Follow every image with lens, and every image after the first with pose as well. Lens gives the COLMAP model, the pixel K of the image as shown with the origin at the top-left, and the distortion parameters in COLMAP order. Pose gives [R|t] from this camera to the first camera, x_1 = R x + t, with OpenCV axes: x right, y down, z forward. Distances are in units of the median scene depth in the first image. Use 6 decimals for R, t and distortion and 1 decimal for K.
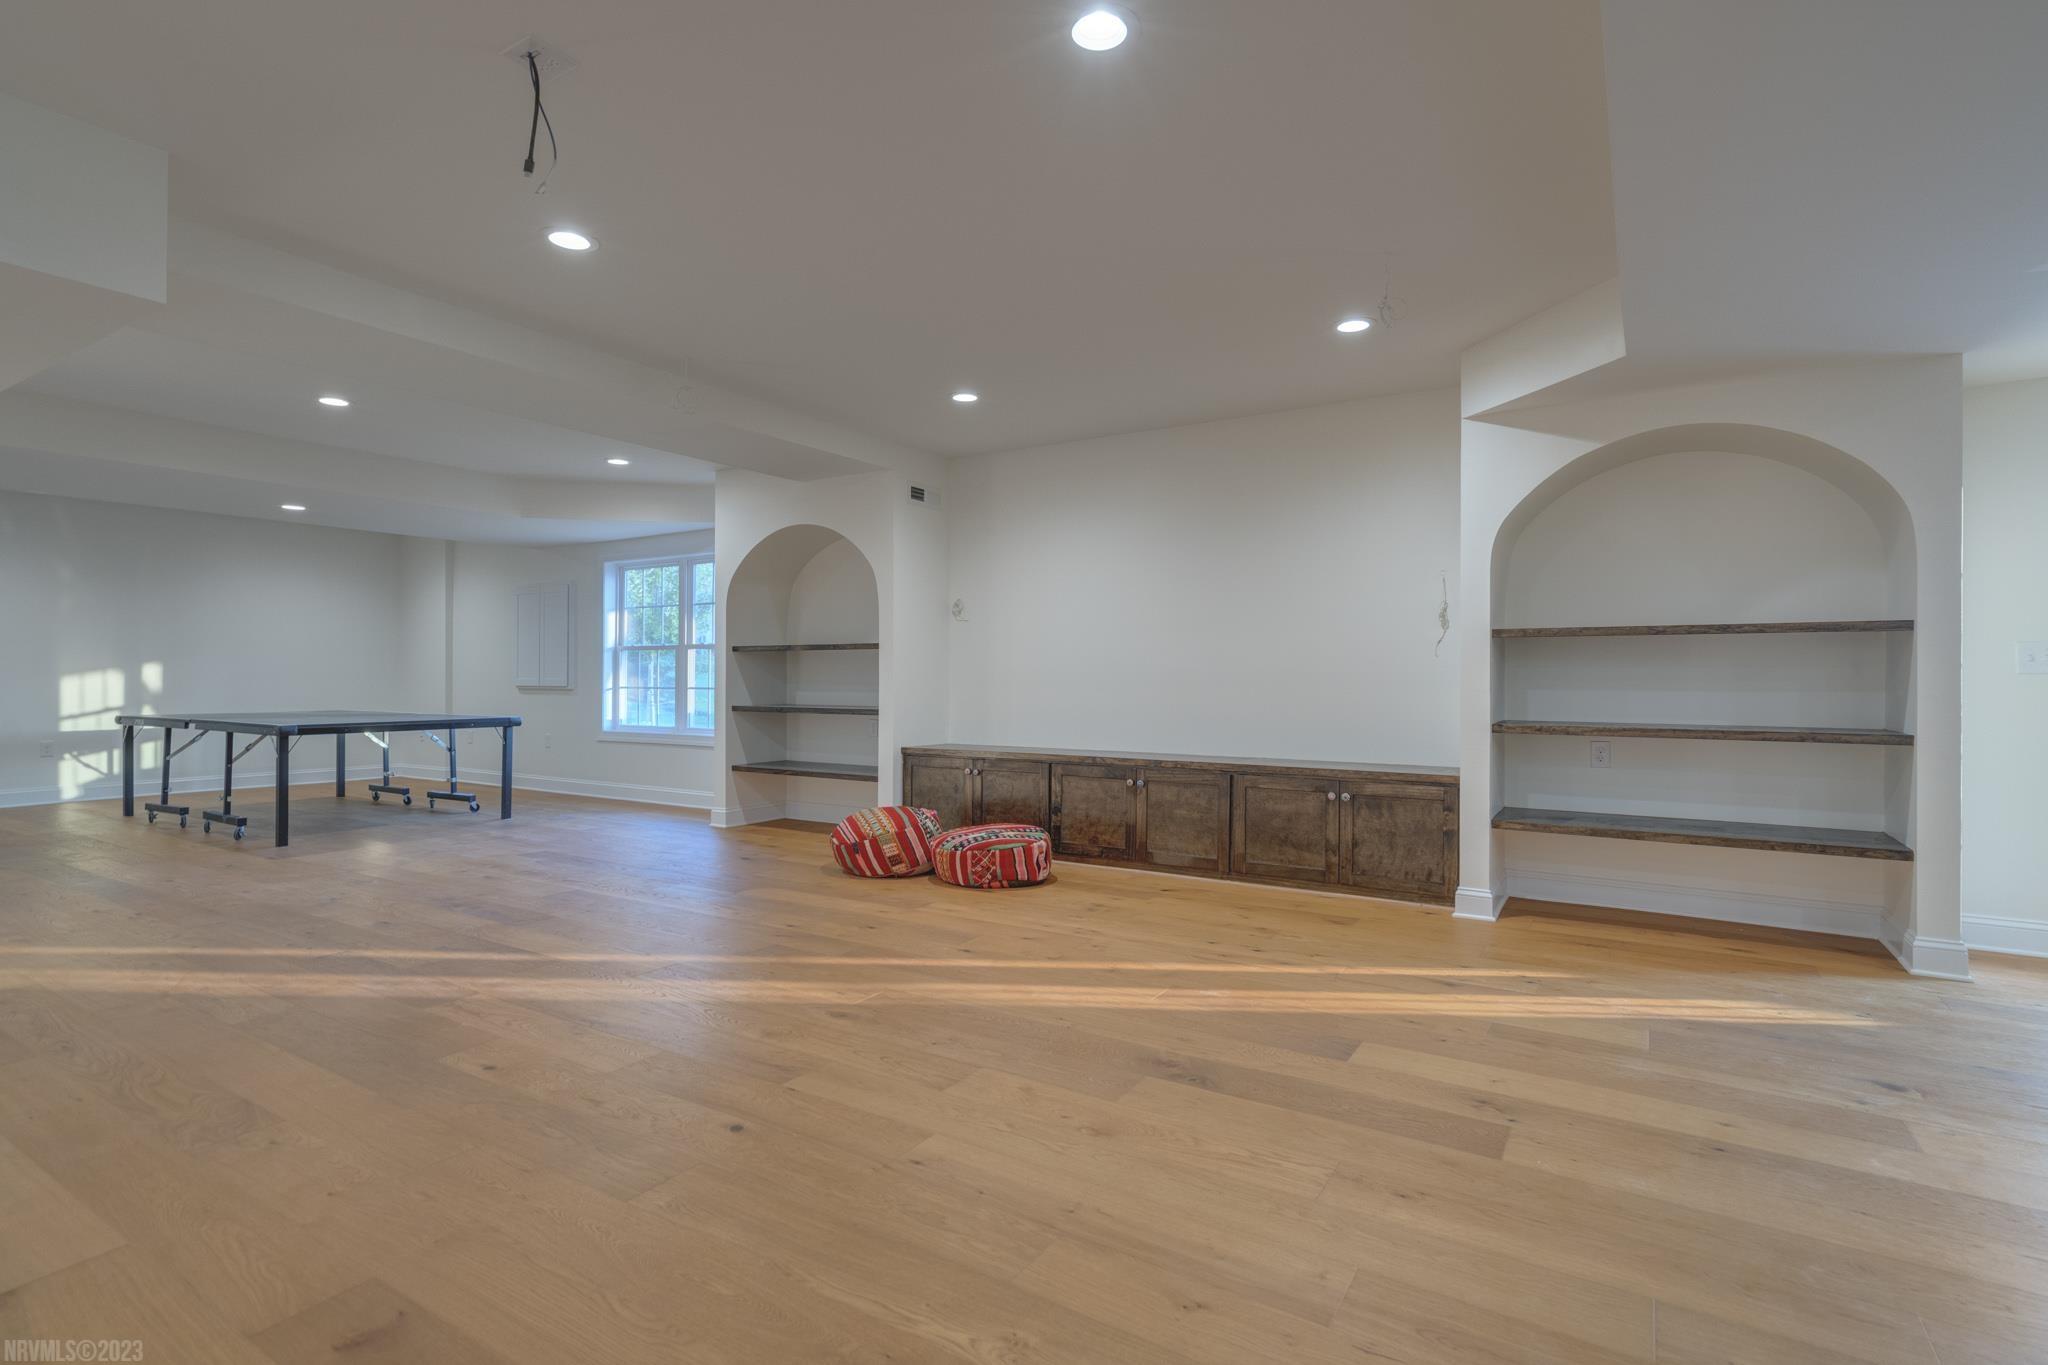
lens RADIAL K [[984.8, 0, 1024.7], [0, 984.8, 675.6], [0, 0, 1]] dist [-0.000116, -0.000112]
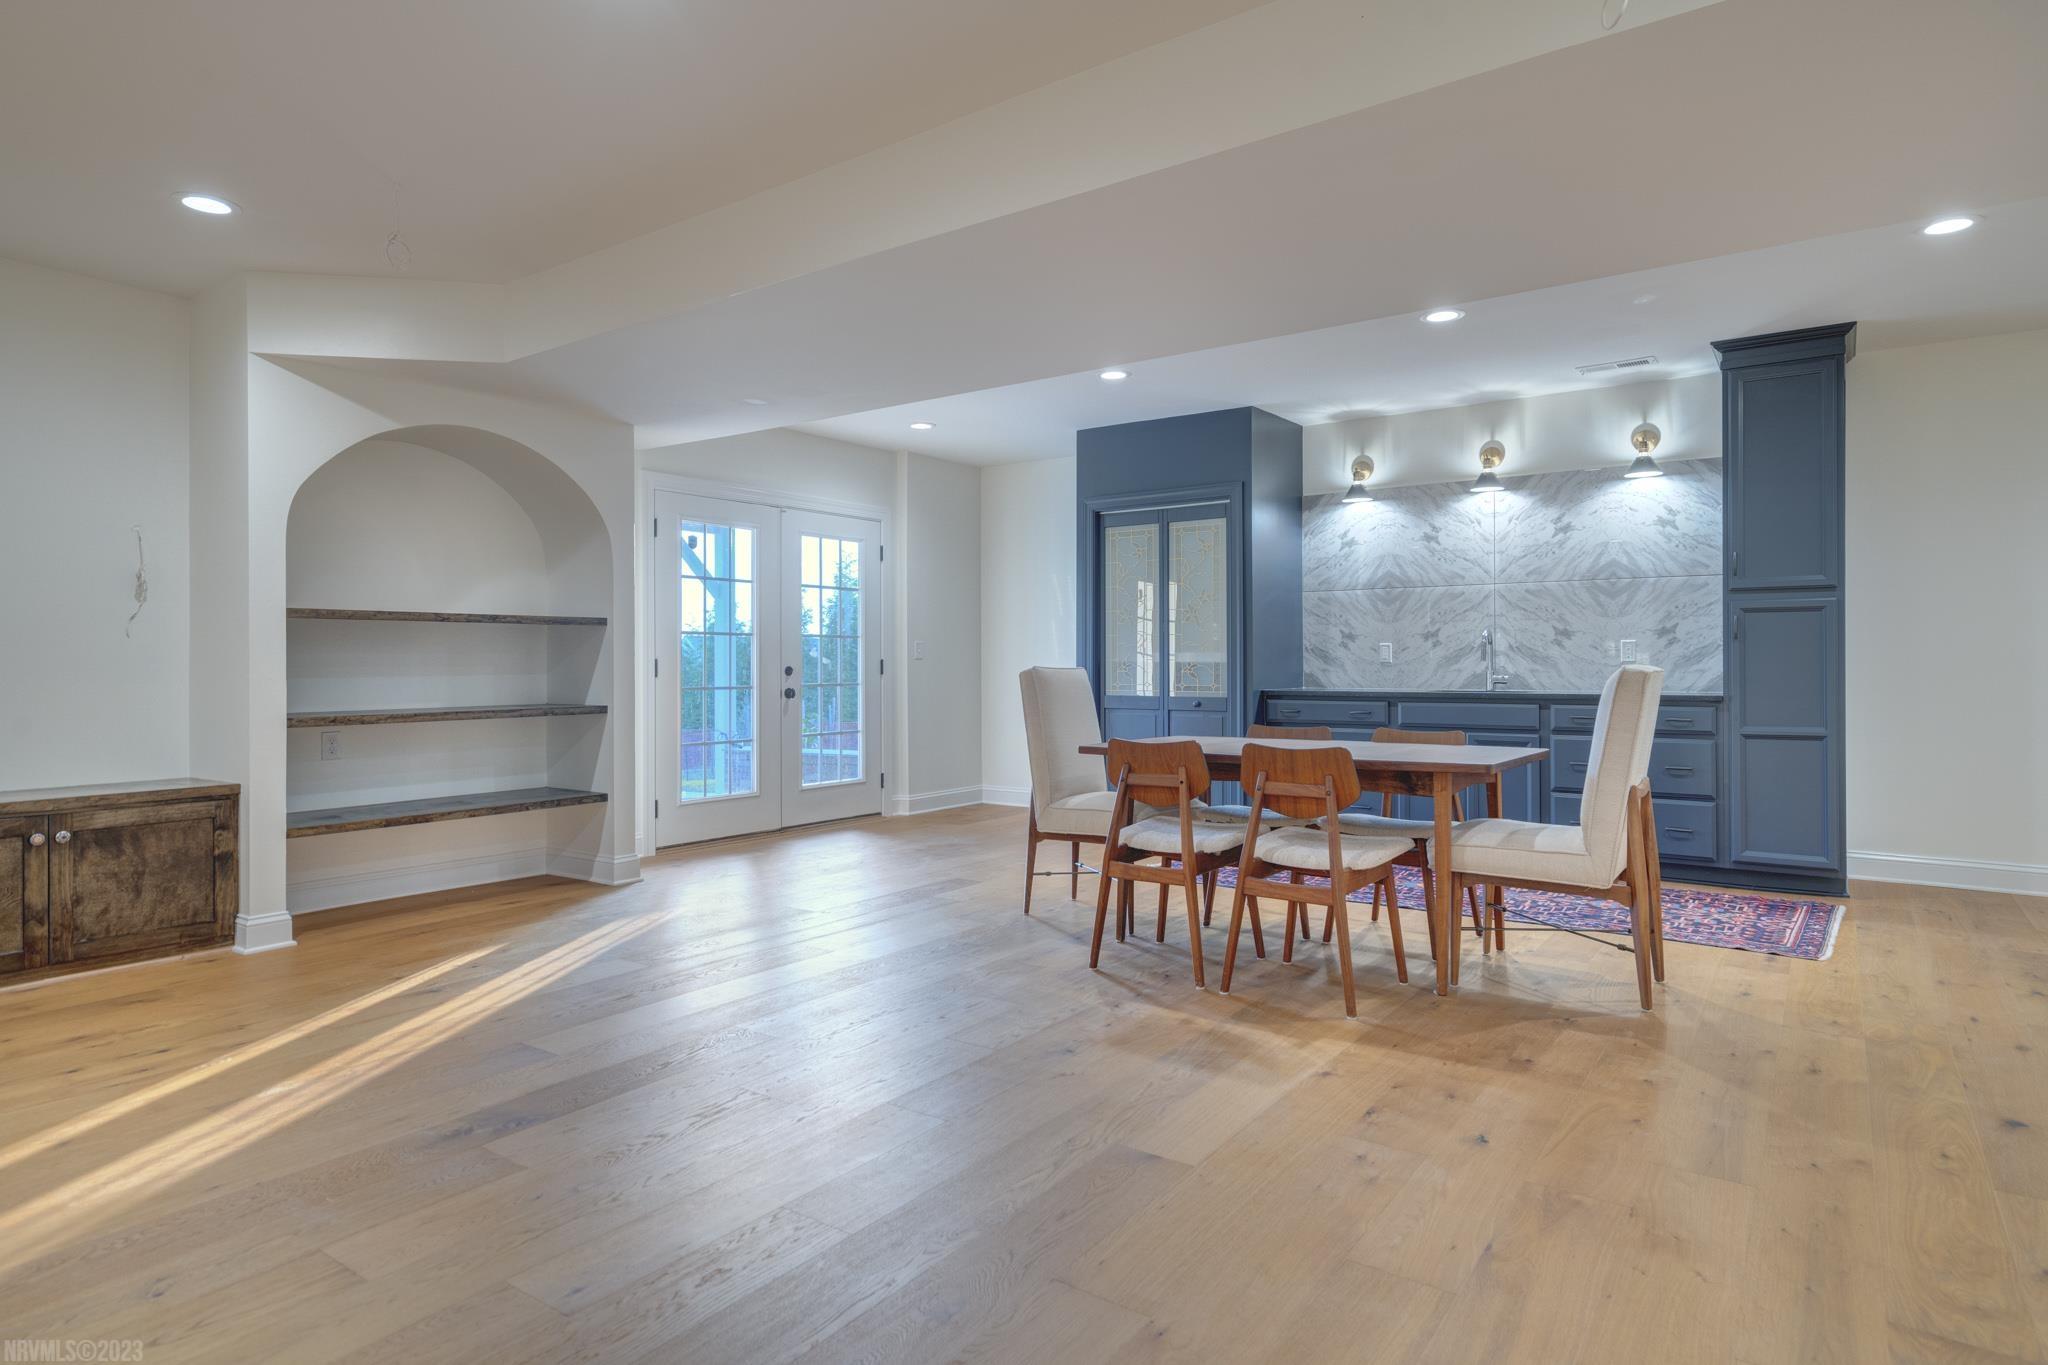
lens RADIAL K [[1149.8, 0, 1025.4], [0, 1149.8, 661.0], [0, 0, 1]] dist [0.009172, 0.000802]
pose [[0.061040, -0.006285, 0.998116, -0.307624], [0.002936, 0.999977, 0.006118, -0.003417], [-0.998131, 0.002557, 0.061057, 0.179884]]
